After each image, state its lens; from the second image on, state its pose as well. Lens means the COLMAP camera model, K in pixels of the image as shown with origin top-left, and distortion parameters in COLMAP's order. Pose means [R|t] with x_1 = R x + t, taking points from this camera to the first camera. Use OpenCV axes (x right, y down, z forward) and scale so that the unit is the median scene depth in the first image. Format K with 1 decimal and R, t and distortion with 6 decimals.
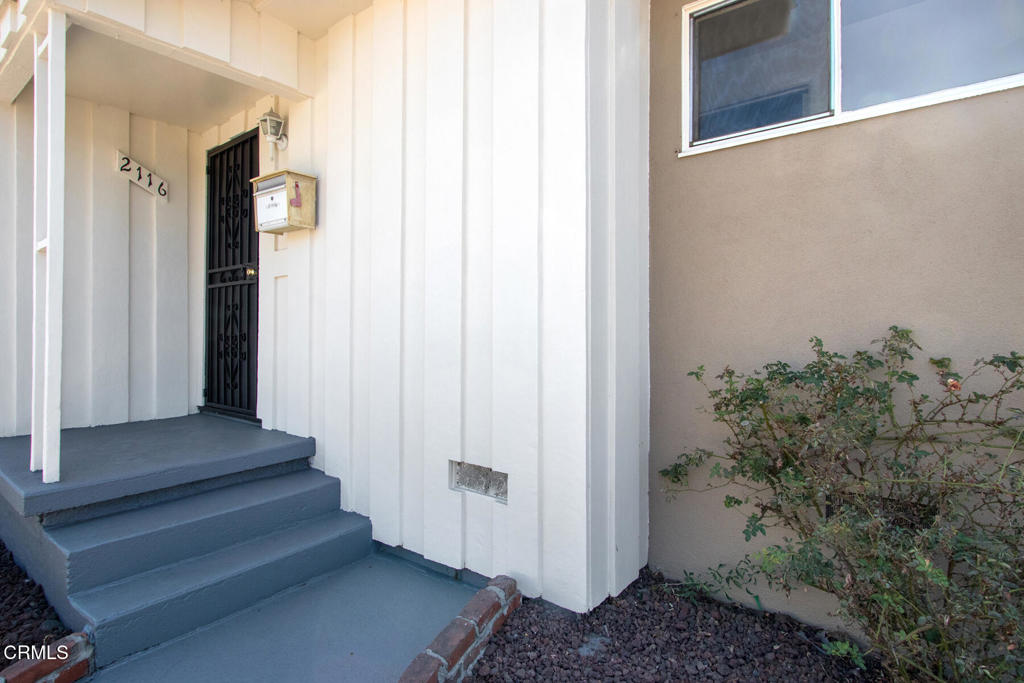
lens RADIAL K [[505.8, 0, 516.7], [0, 505.8, 333.6], [0, 0, 1]] dist [0.006317, 0.000590]
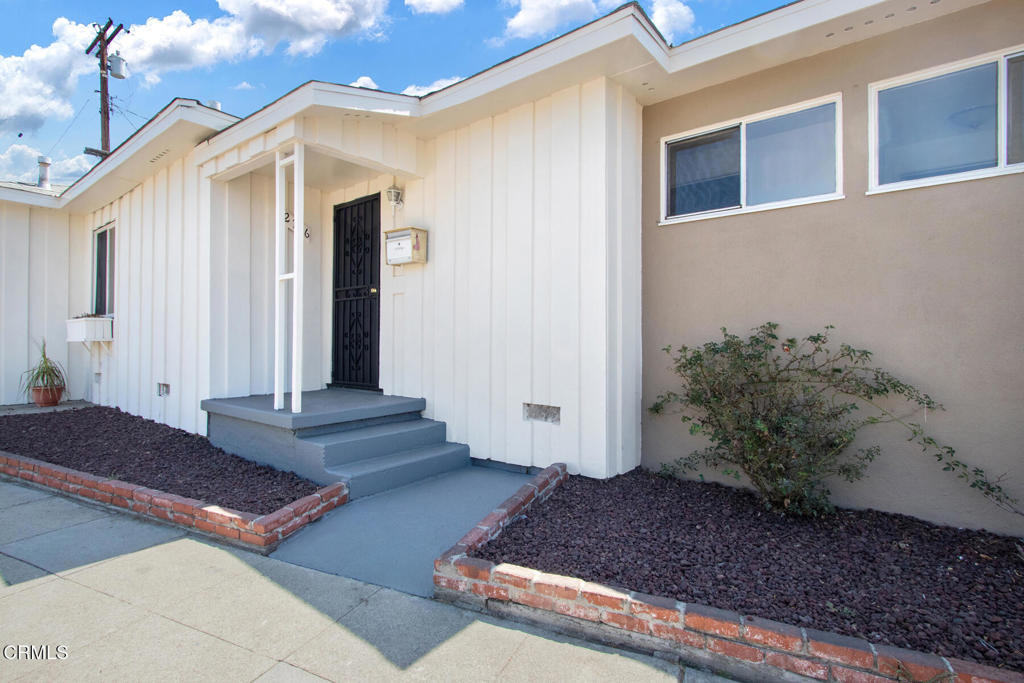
lens RADIAL K [[505.8, 0, 505.1], [0, 505.8, 342.2], [0, 0, 1]] dist [0.006317, 0.000590]
pose [[0.999686, 0.001611, -0.025004, -0.152534], [-0.001724, 0.999988, -0.004518, 0.053810], [0.024996, 0.004560, 0.999677, -0.706720]]
